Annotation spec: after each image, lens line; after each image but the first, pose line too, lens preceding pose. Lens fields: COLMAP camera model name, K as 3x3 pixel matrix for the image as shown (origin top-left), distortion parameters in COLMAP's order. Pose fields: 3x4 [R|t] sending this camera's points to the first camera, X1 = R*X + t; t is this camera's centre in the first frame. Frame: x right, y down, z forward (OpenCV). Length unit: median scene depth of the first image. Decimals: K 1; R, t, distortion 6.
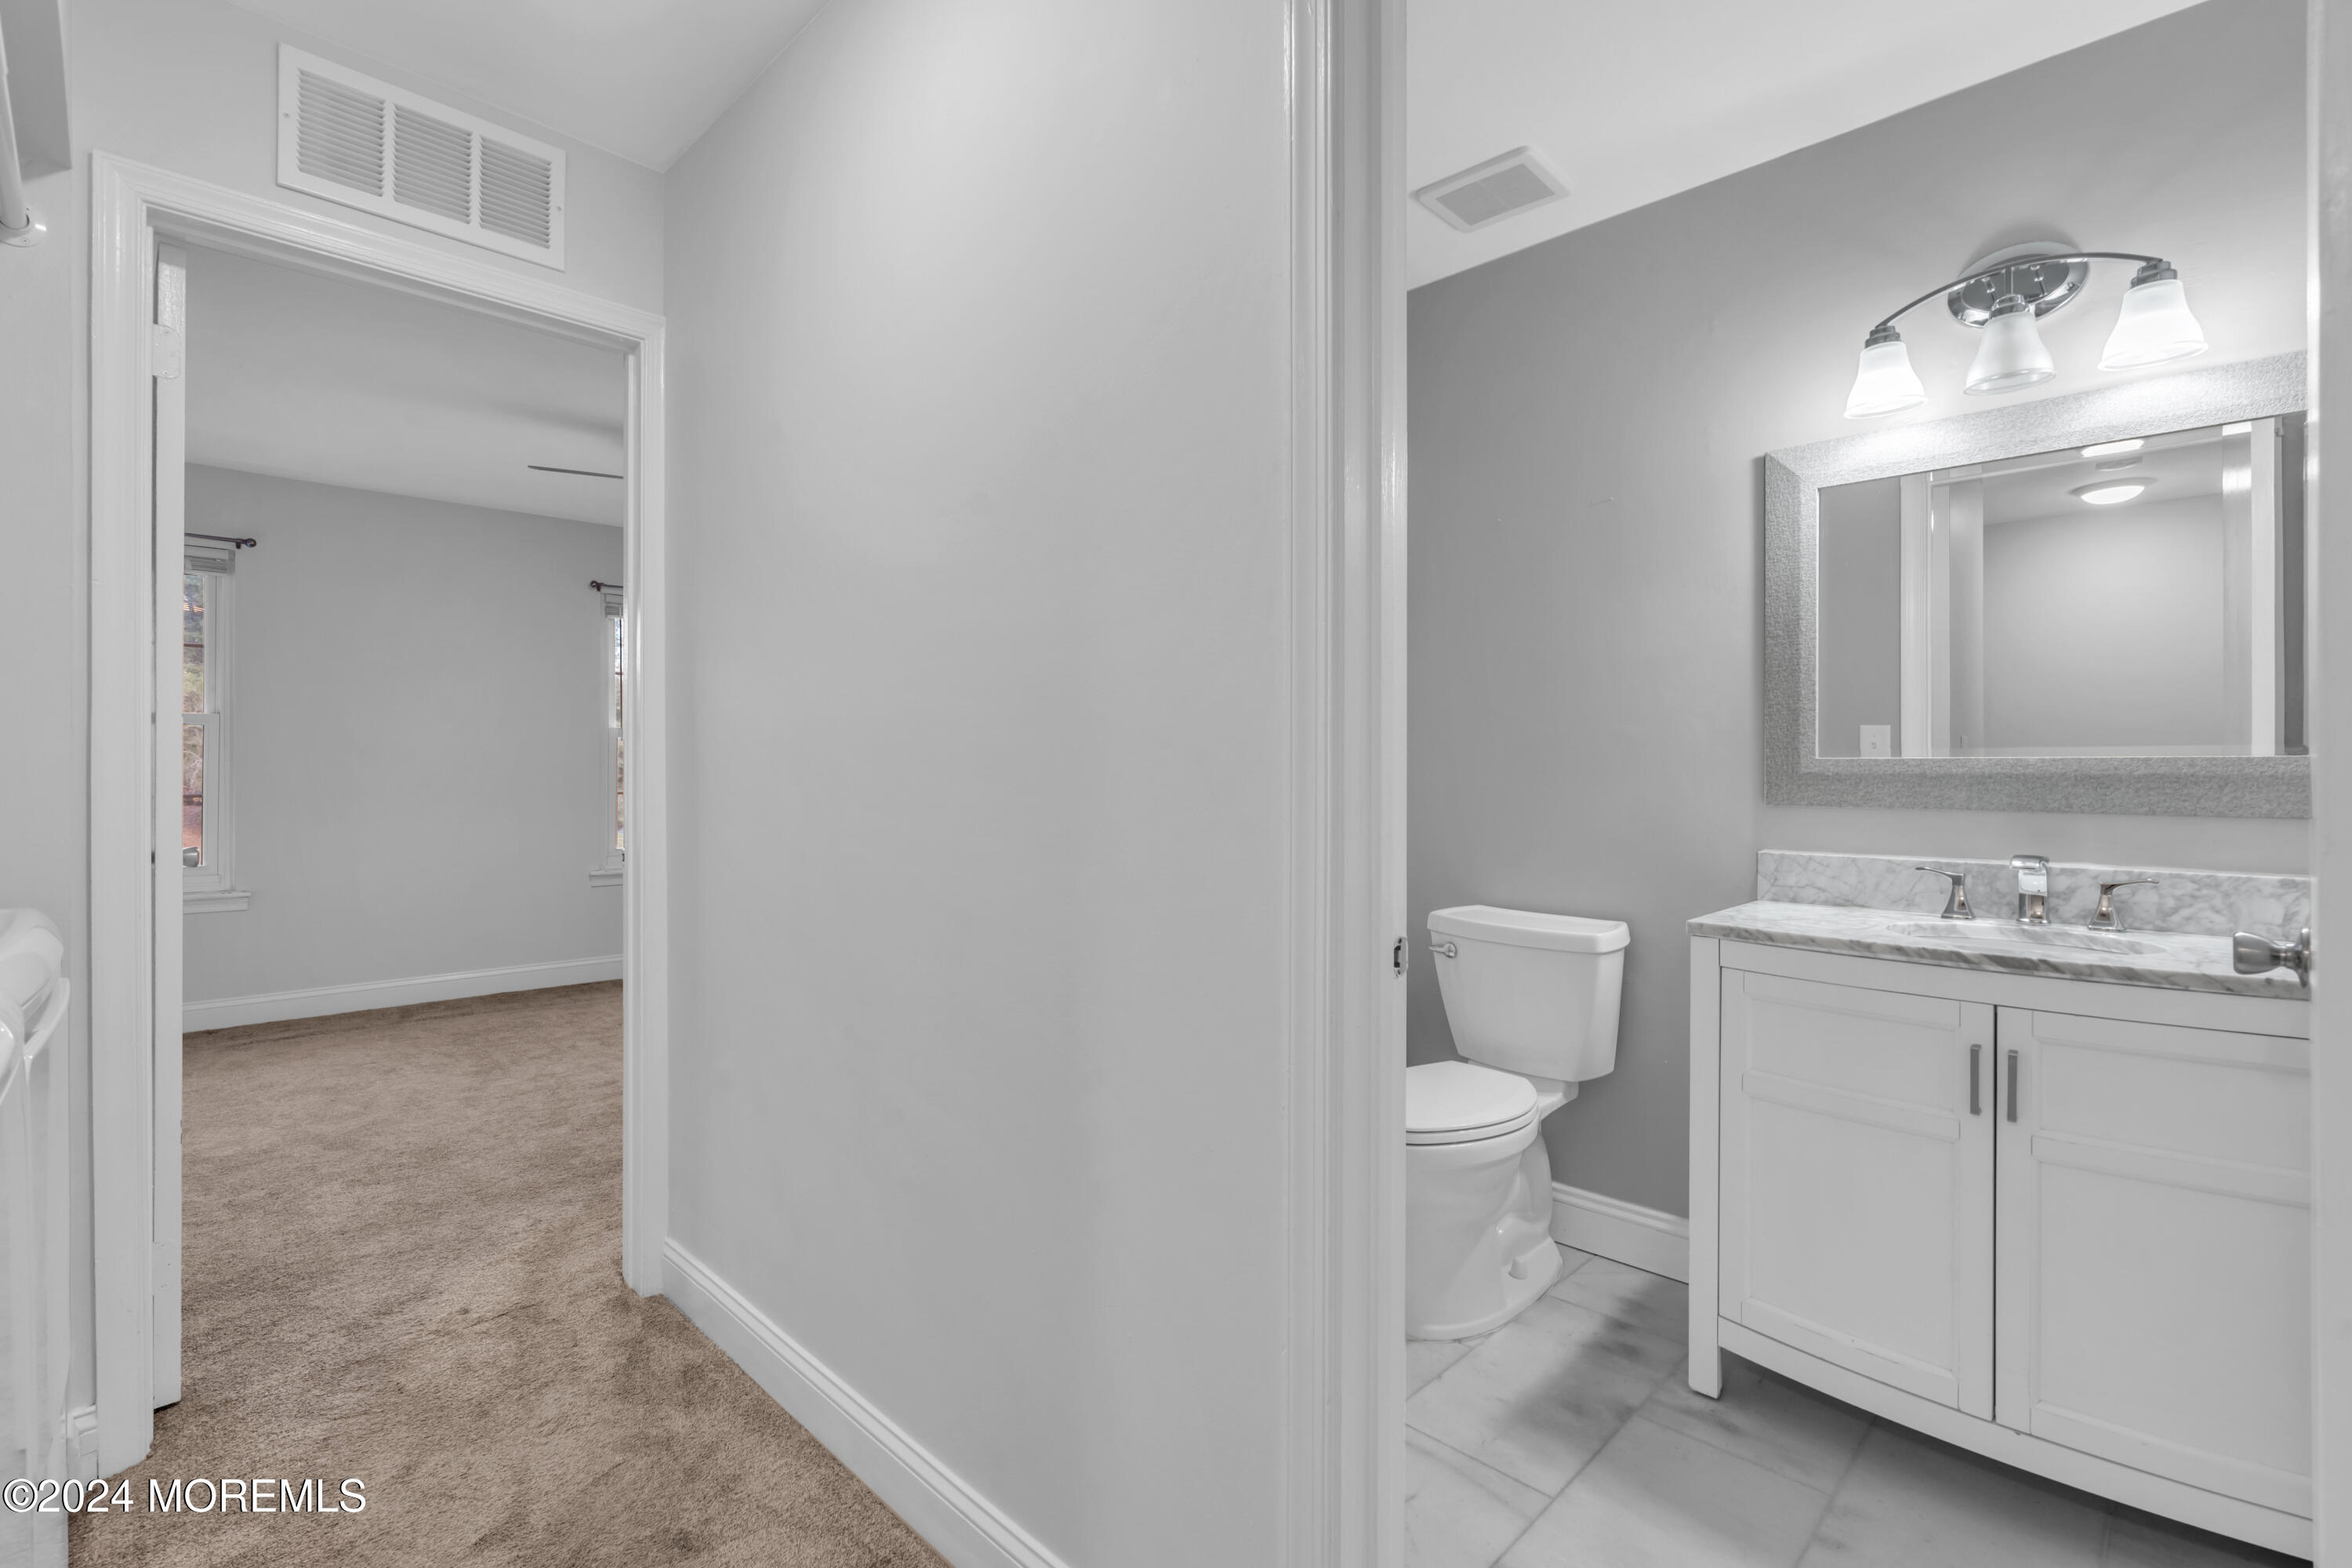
lens RADIAL K [[1063.0, 0, 1177.4], [0, 1063.0, 788.9], [0, 0, 1]] dist [-0.002665, 0.000102]
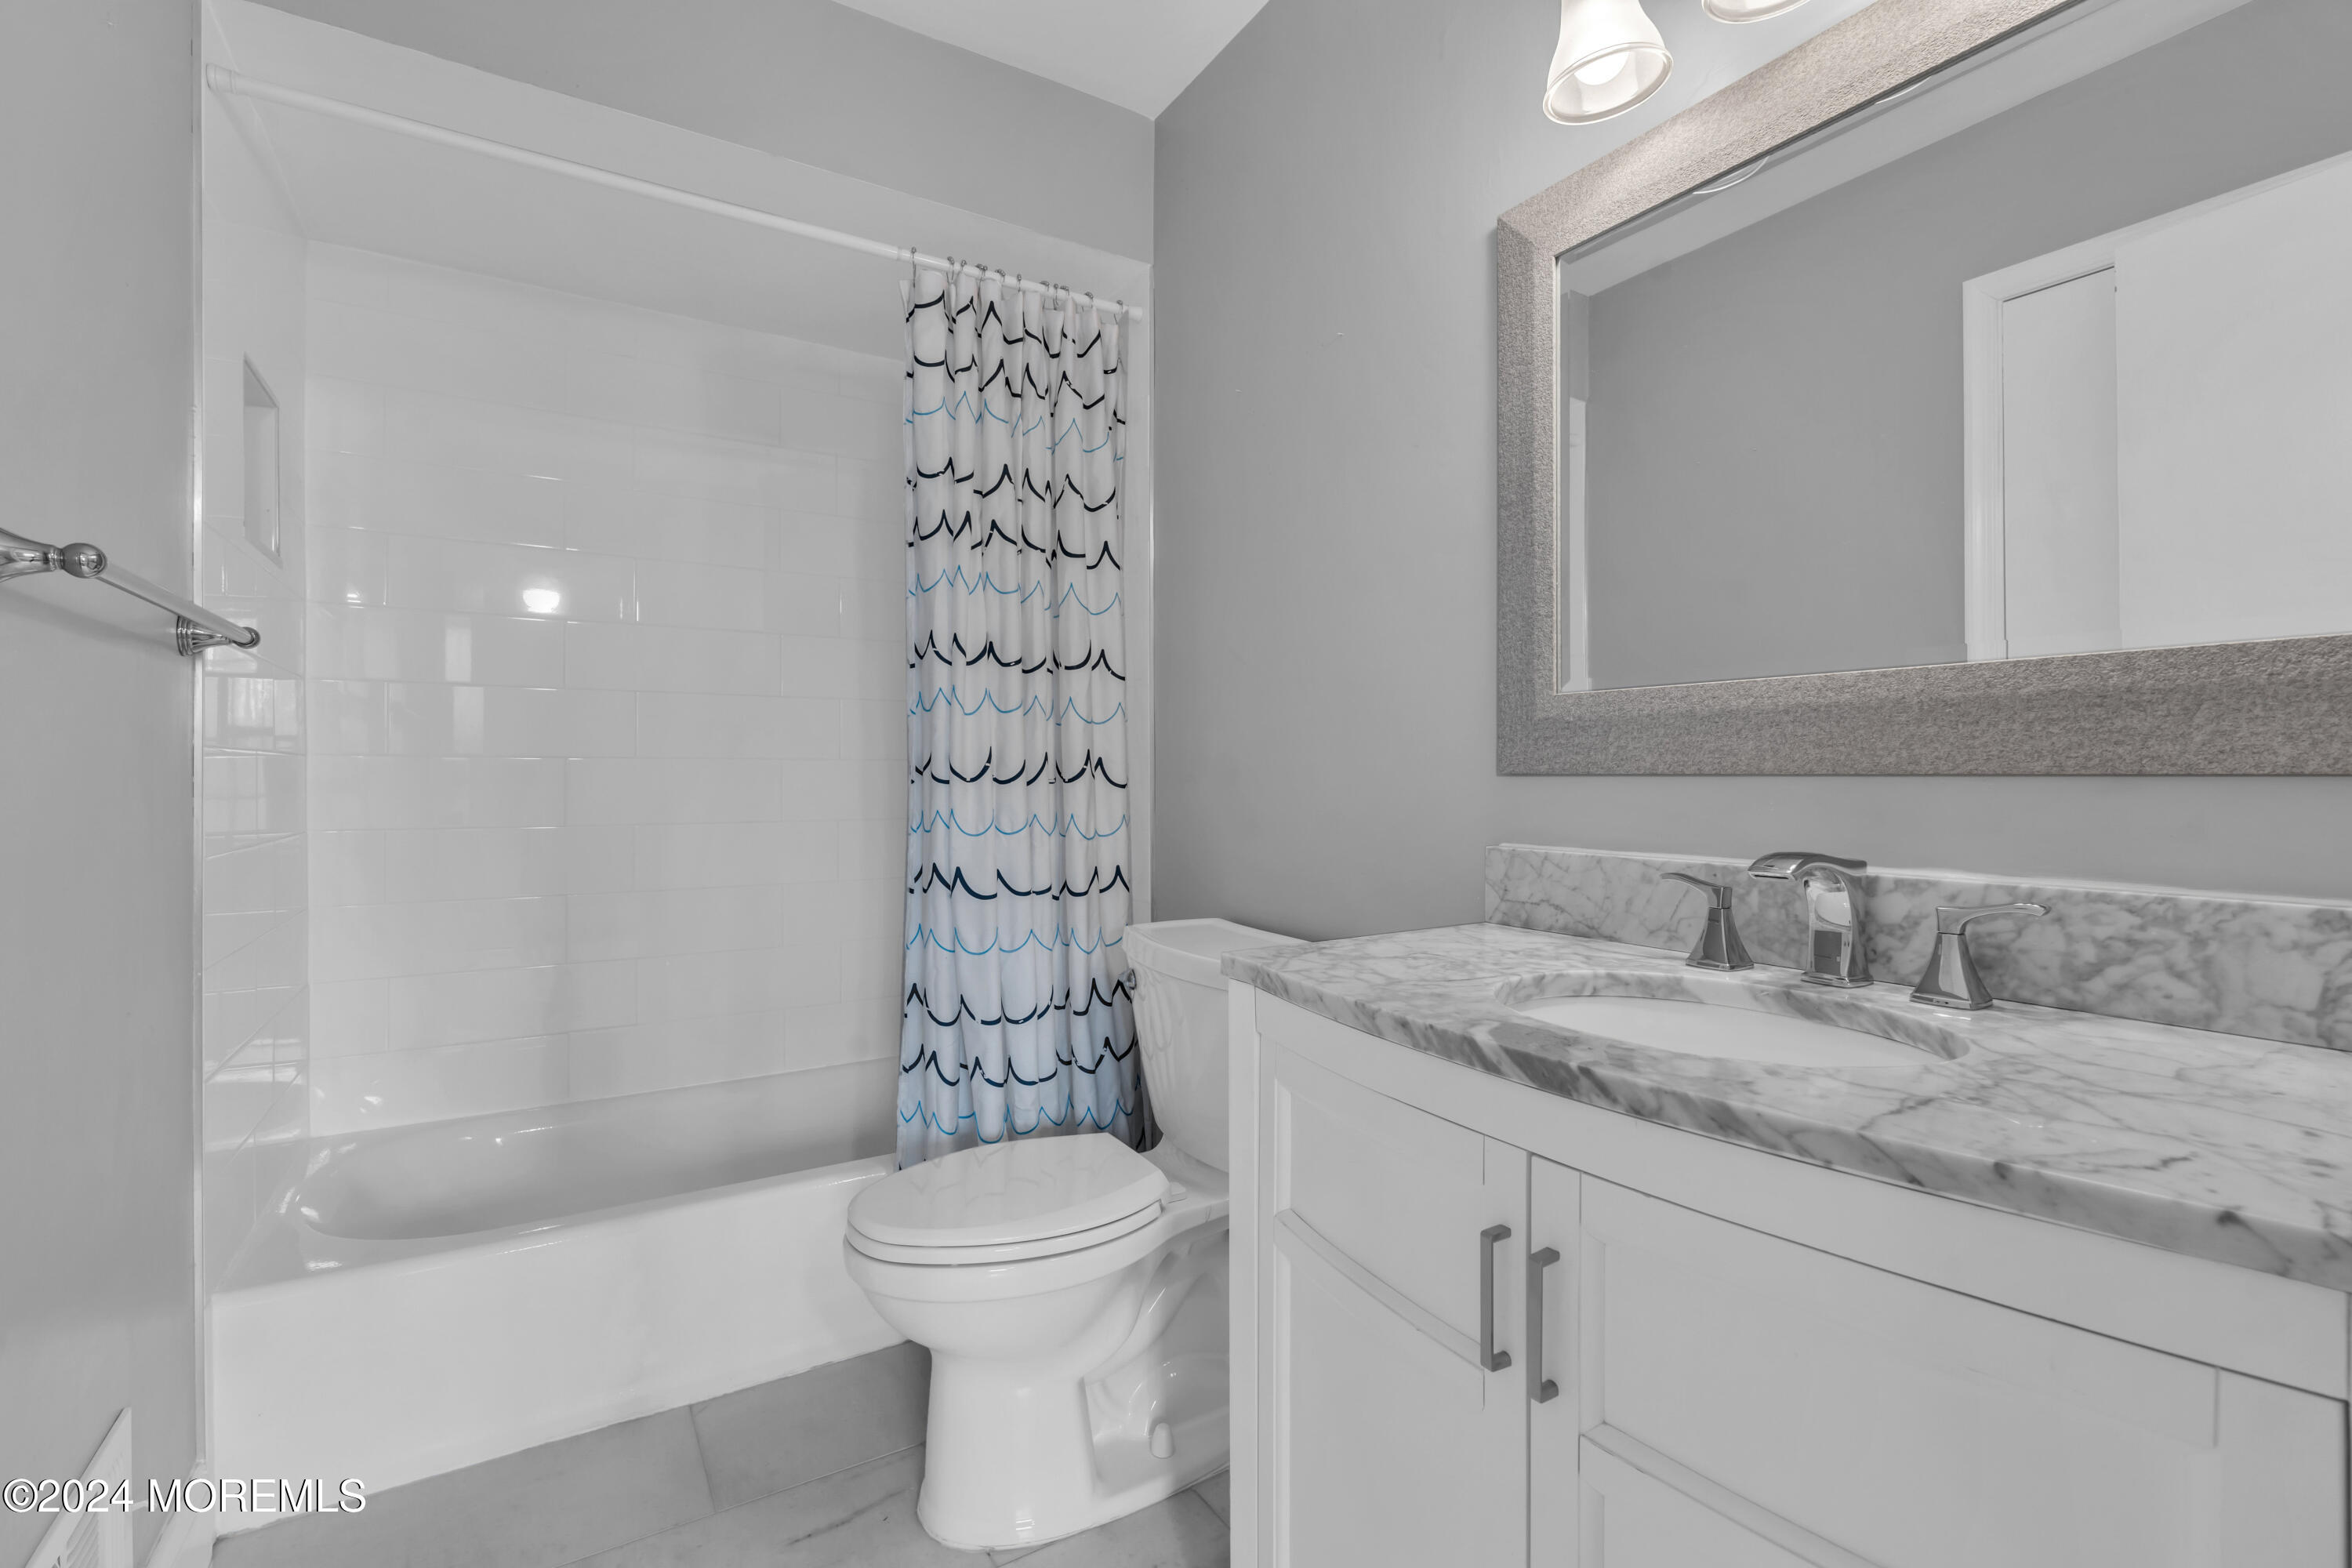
lens RADIAL K [[1063.0, 0, 1176.1], [0, 1063.0, 778.0], [0, 0, 1]] dist [-0.002665, 0.000102]
pose [[0.970319, -0.004978, -0.241776, 0.641229], [0.002190, 0.999928, -0.011796, 0.031537], [0.241818, 0.010916, 0.970260, 0.419956]]
